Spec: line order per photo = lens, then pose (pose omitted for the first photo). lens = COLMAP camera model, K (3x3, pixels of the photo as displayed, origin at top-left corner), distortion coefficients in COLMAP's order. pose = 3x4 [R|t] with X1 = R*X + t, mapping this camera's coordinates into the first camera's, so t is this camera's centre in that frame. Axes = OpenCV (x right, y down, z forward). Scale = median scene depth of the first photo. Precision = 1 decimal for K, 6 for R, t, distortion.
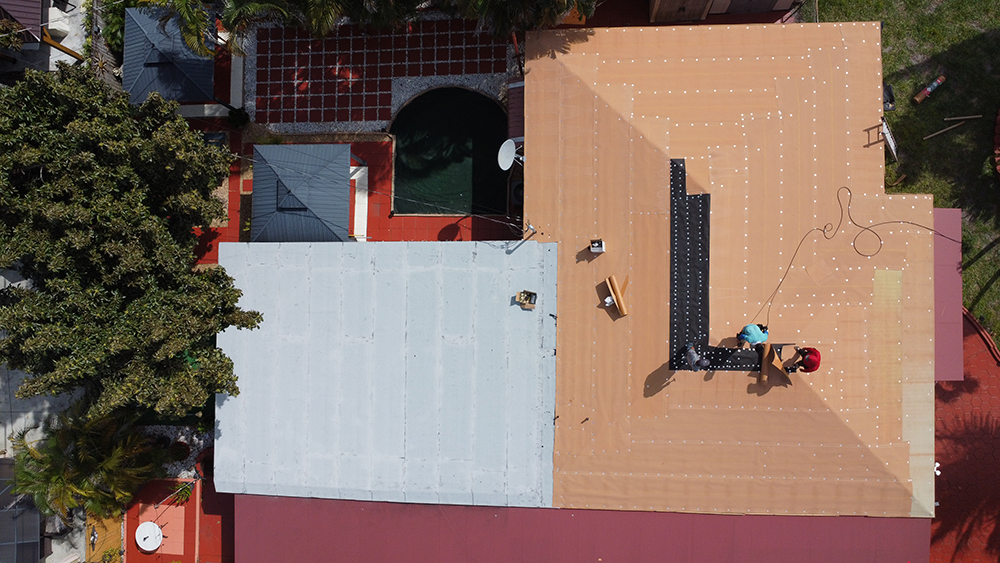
lens RADIAL K [[722.3, 0, 495.6], [0, 722.3, 274.1], [0, 0, 1]] dist [-0.018409, -0.020433]
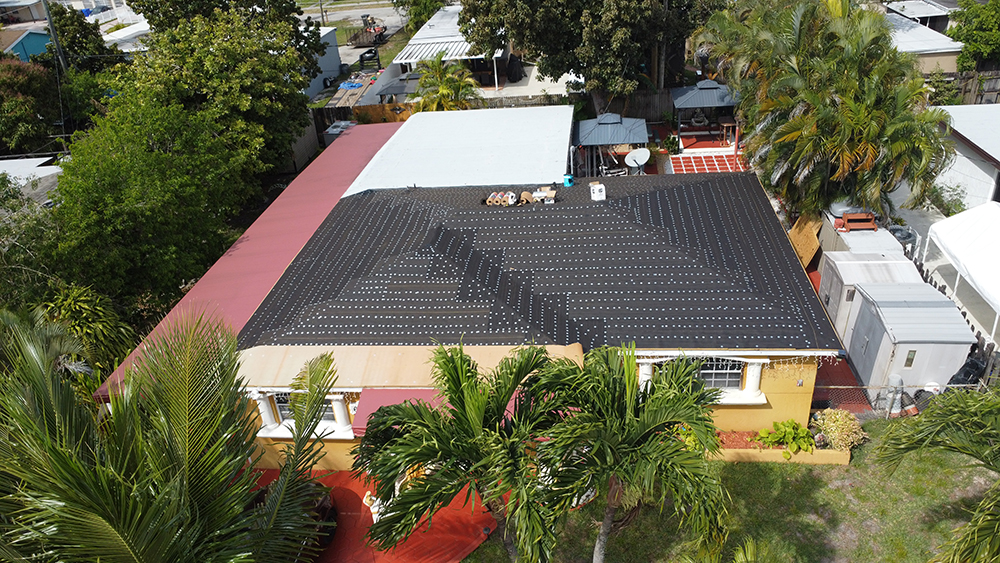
lens RADIAL K [[722.3, 0, 498.5], [0, 722.3, 287.7], [0, 0, 1]] dist [-0.018409, -0.020433]
pose [[-0.104196, 0.588840, -0.801505, 1.044481], [-0.985489, 0.047446, 0.162971, -0.115970], [0.133992, 0.806856, 0.575352, 0.437338]]
